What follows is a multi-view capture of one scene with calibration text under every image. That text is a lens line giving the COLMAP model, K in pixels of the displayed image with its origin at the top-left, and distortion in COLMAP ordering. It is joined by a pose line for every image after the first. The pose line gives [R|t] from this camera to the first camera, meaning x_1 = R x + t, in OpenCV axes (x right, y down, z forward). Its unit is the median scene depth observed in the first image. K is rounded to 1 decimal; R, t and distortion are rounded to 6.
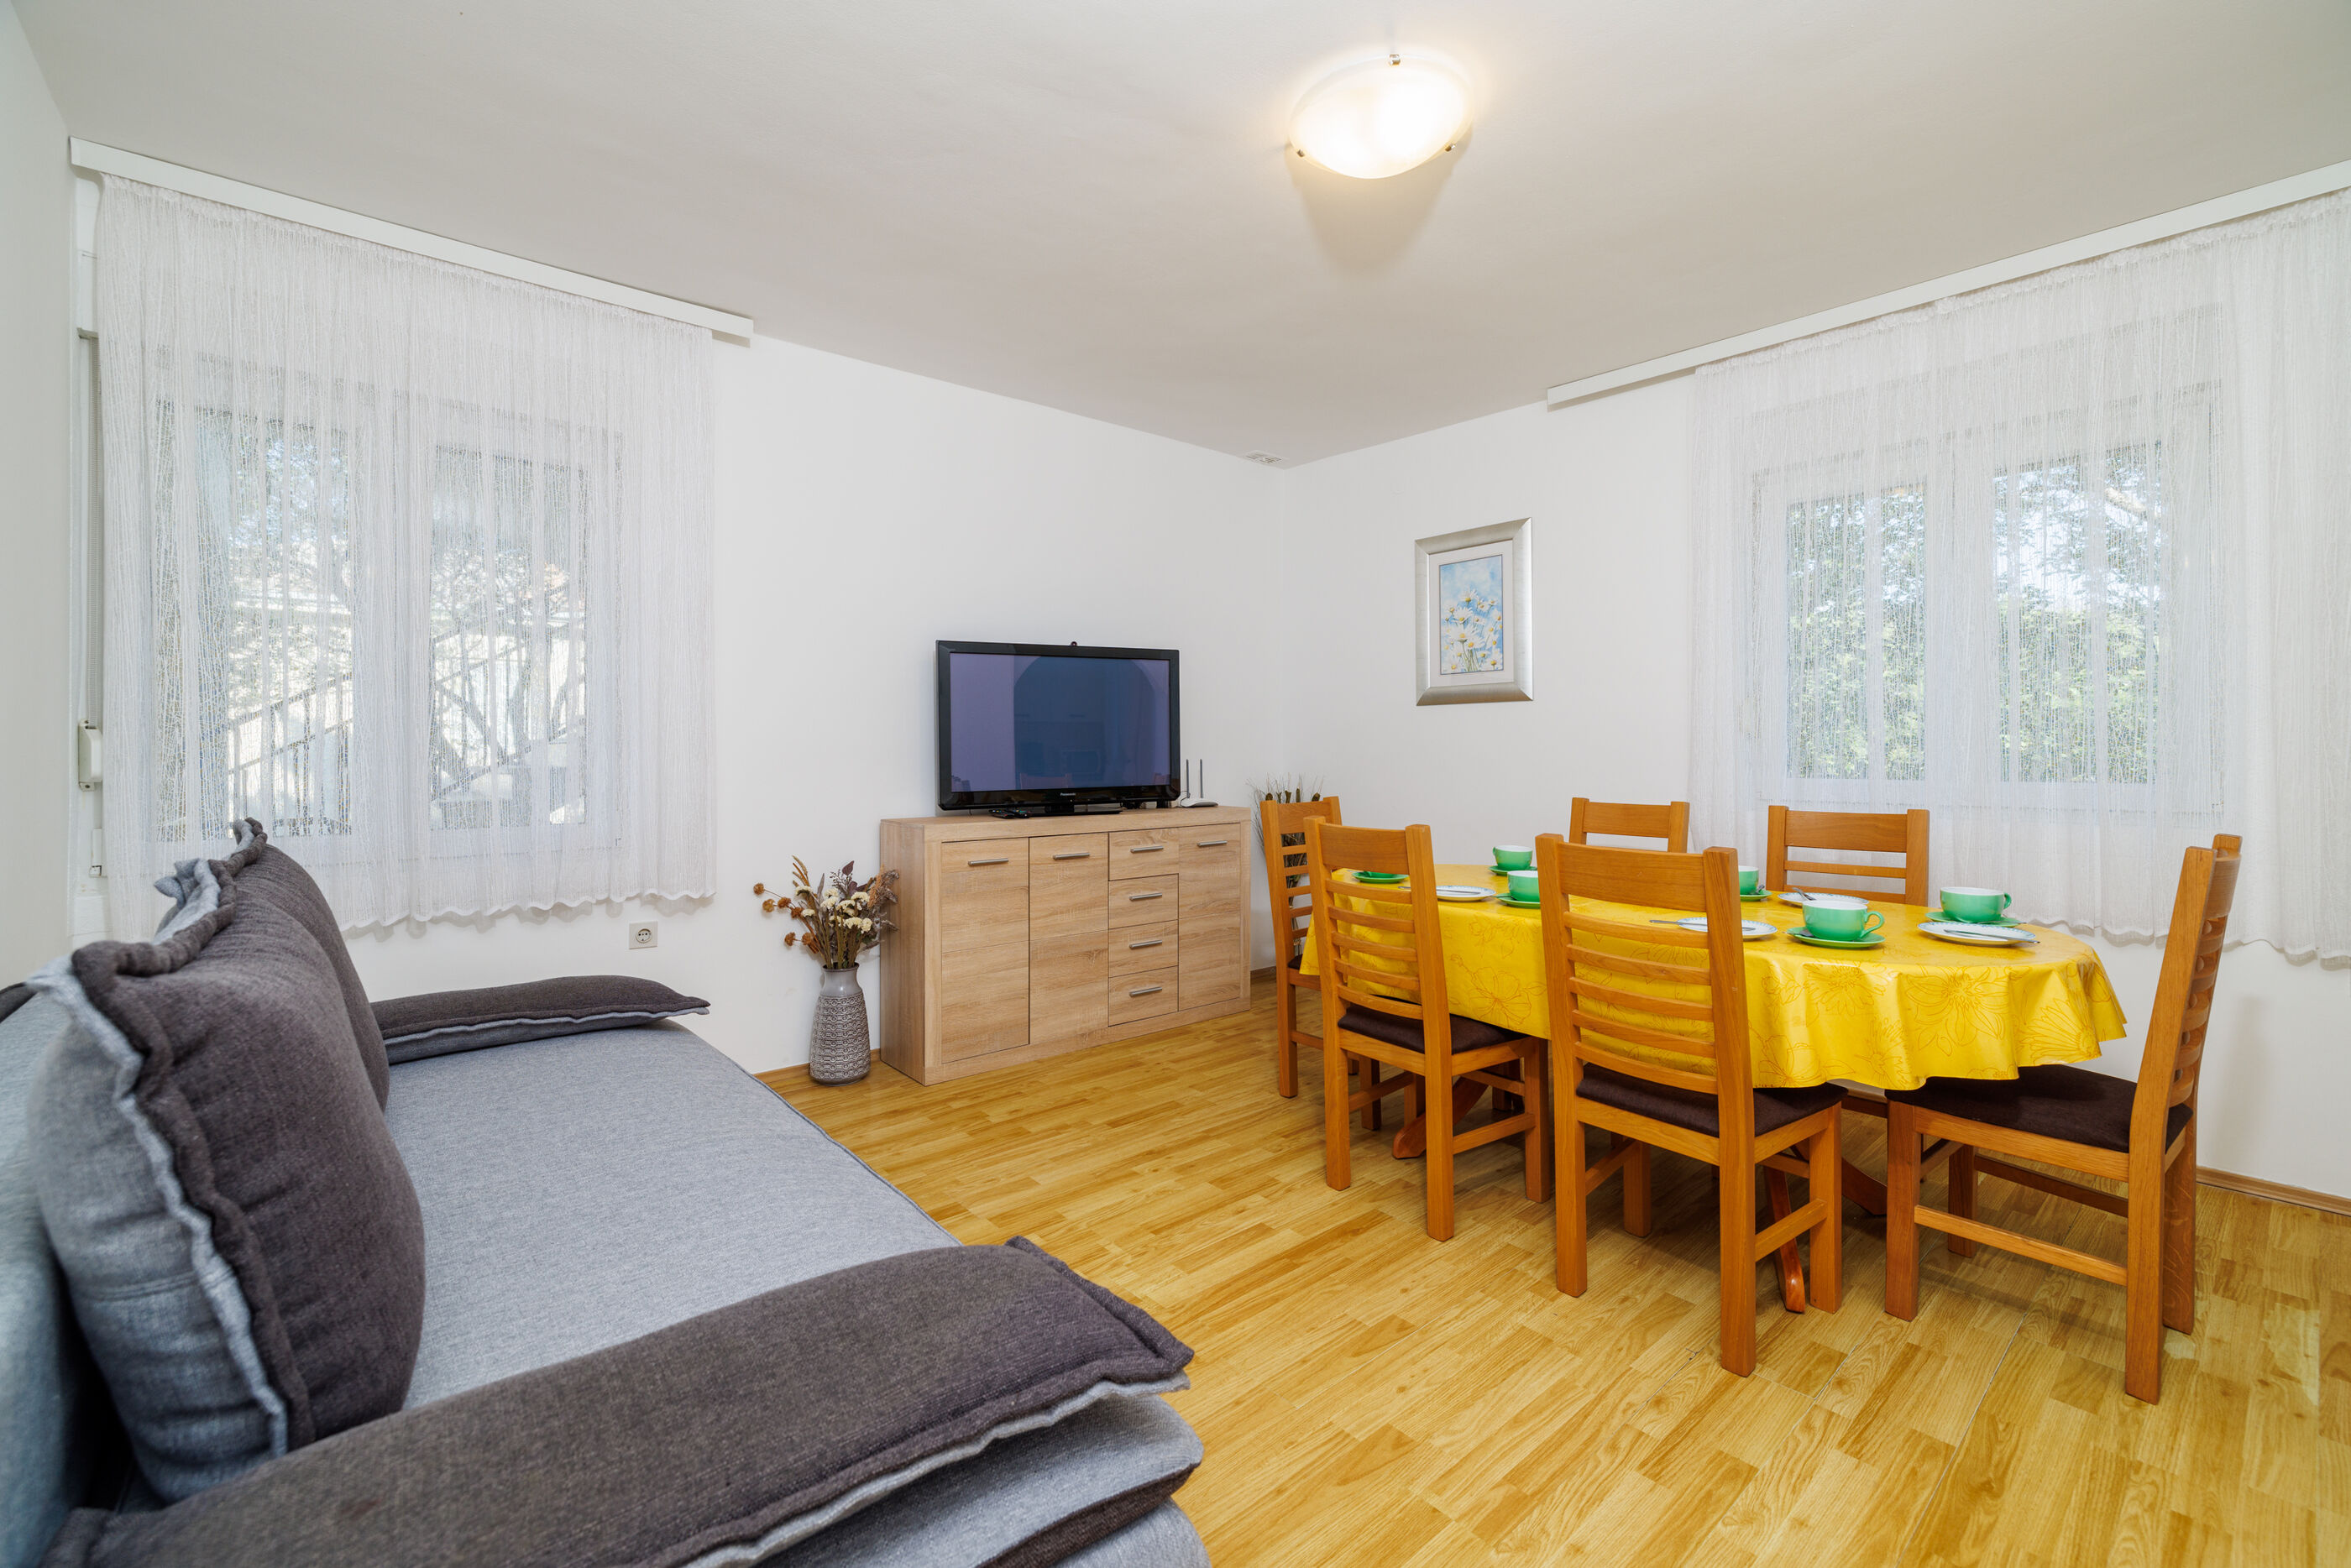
lens RADIAL K [[992.8, 0, 1185.8], [0, 992.8, 751.1], [0, 0, 1]] dist [0.000528, -0.000197]
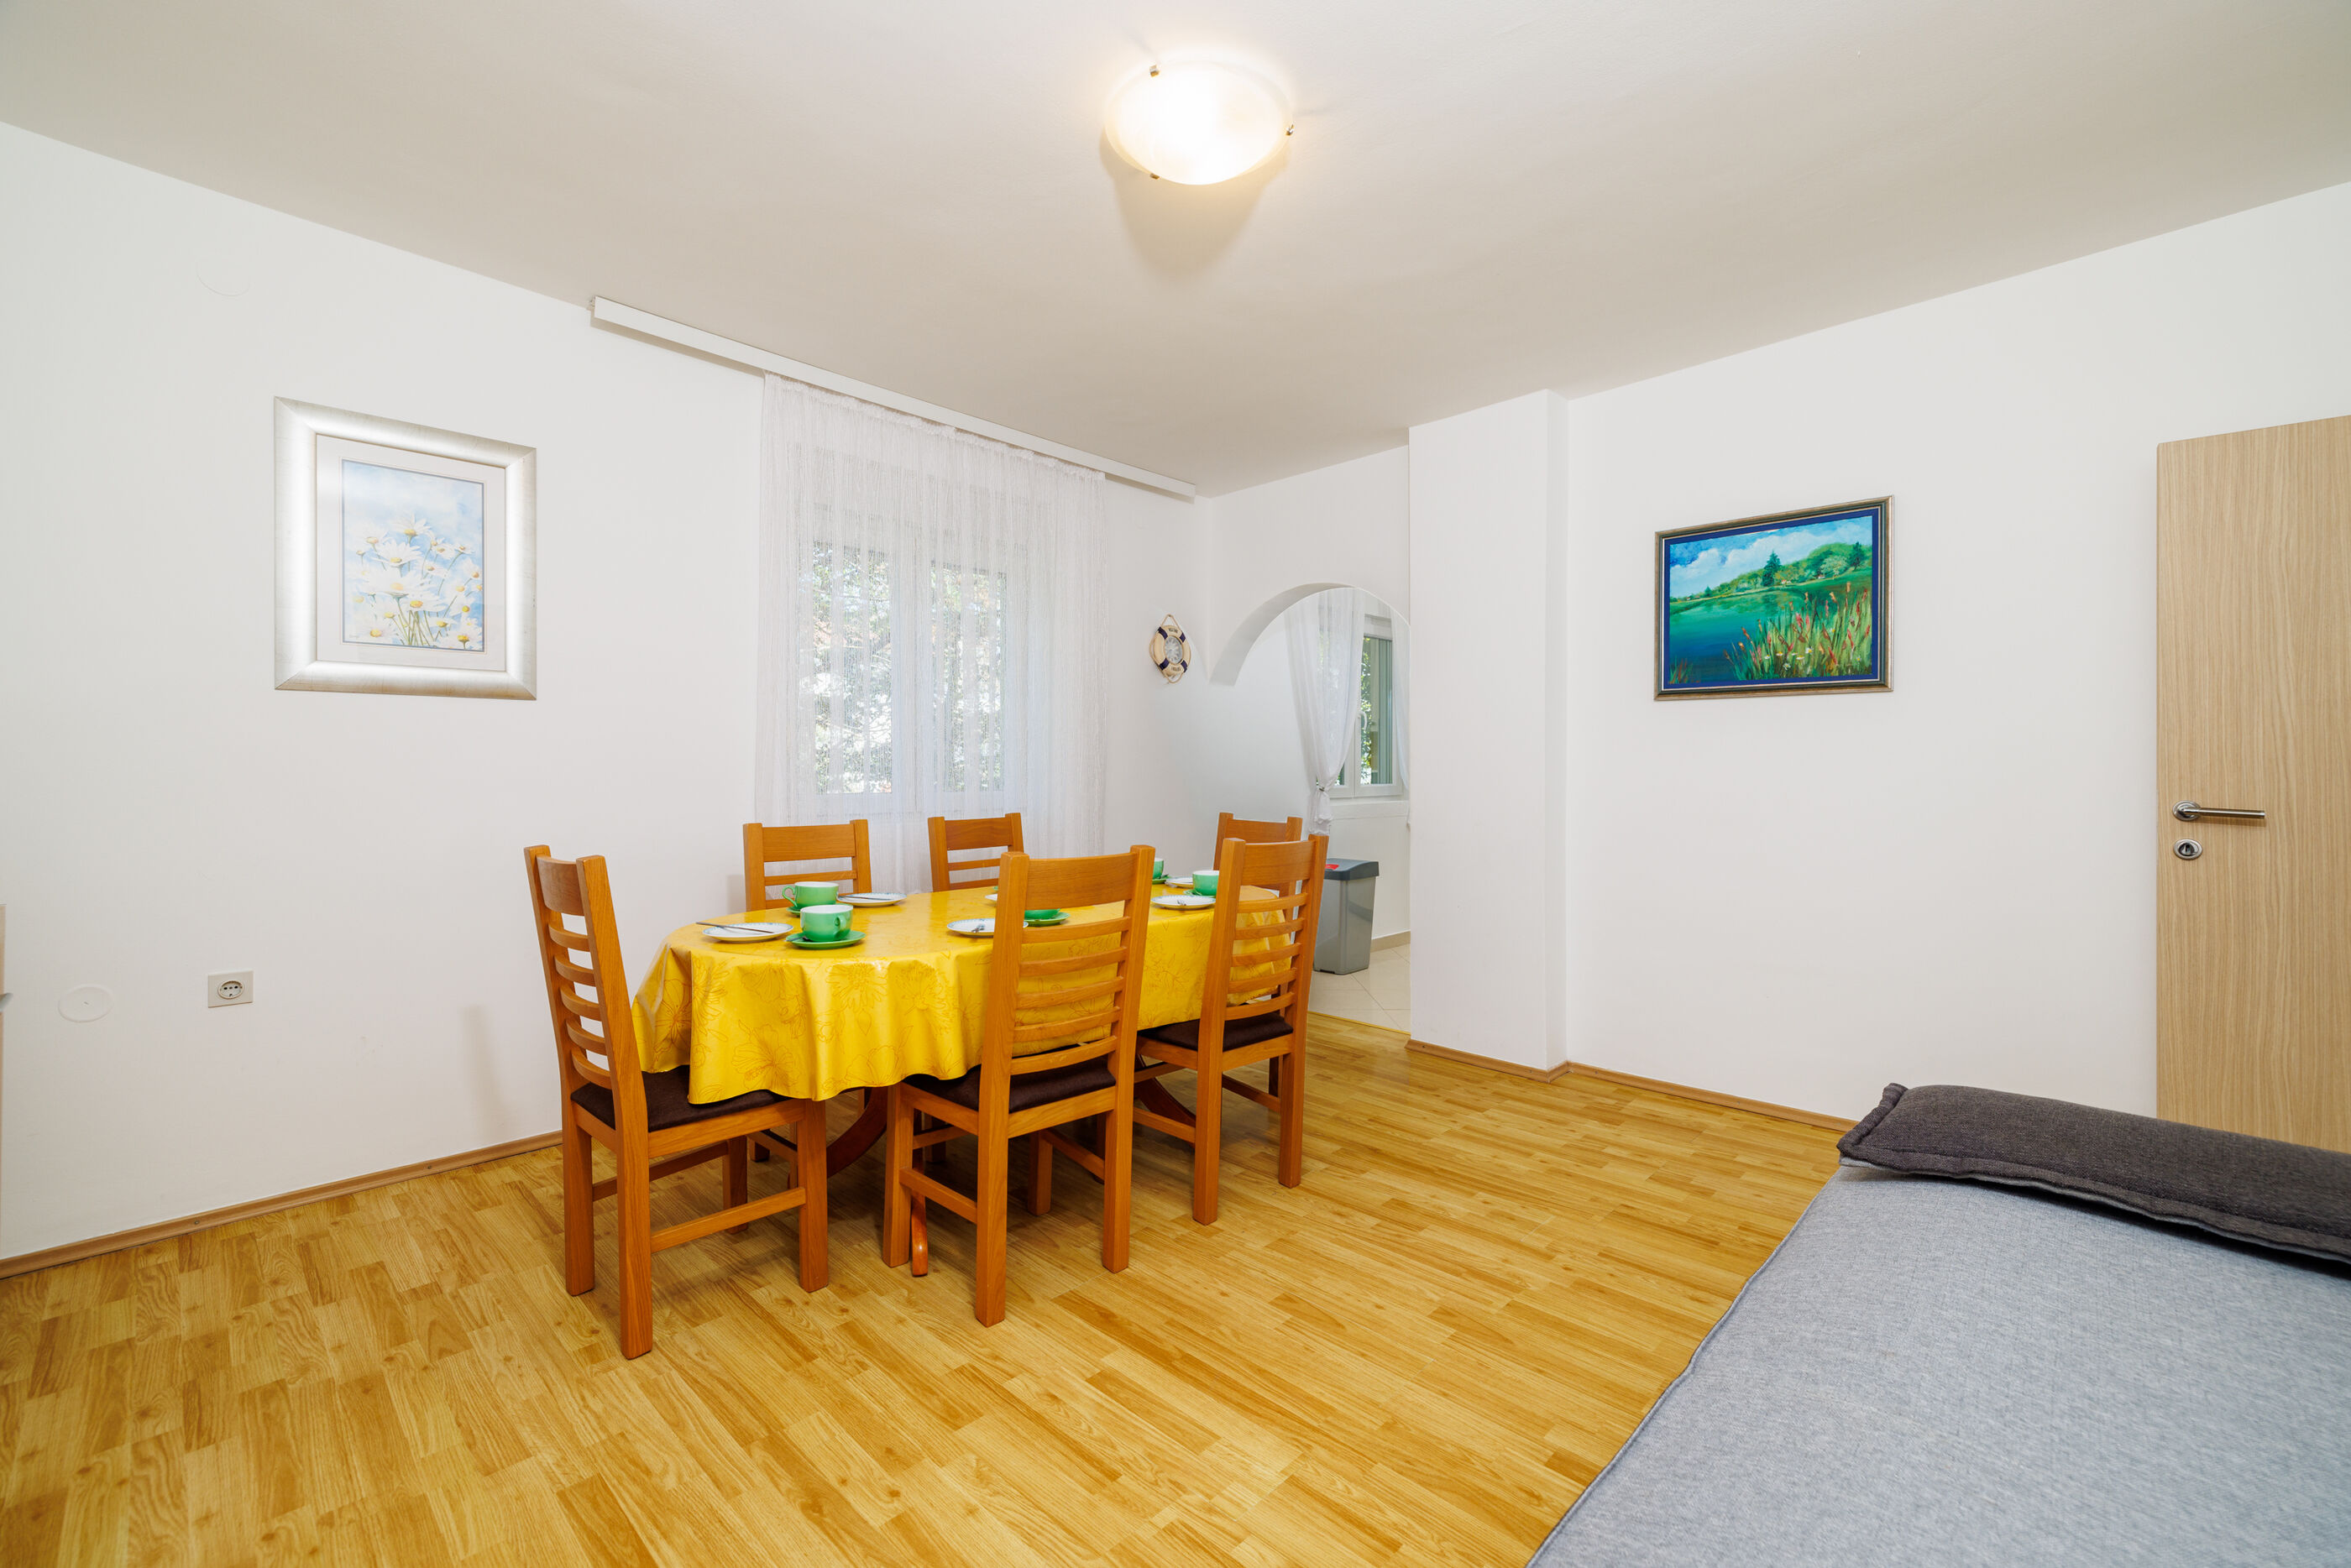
lens RADIAL K [[986.8, 0, 1181.9], [0, 986.8, 769.3], [0, 0, 1]] dist [0.001287, 0.000246]
pose [[-0.088424, 0.001314, 0.996082, -0.616770], [0.000150, 0.999999, -0.001306, 0.001447], [-0.996083, 0.000034, -0.088424, 0.881616]]
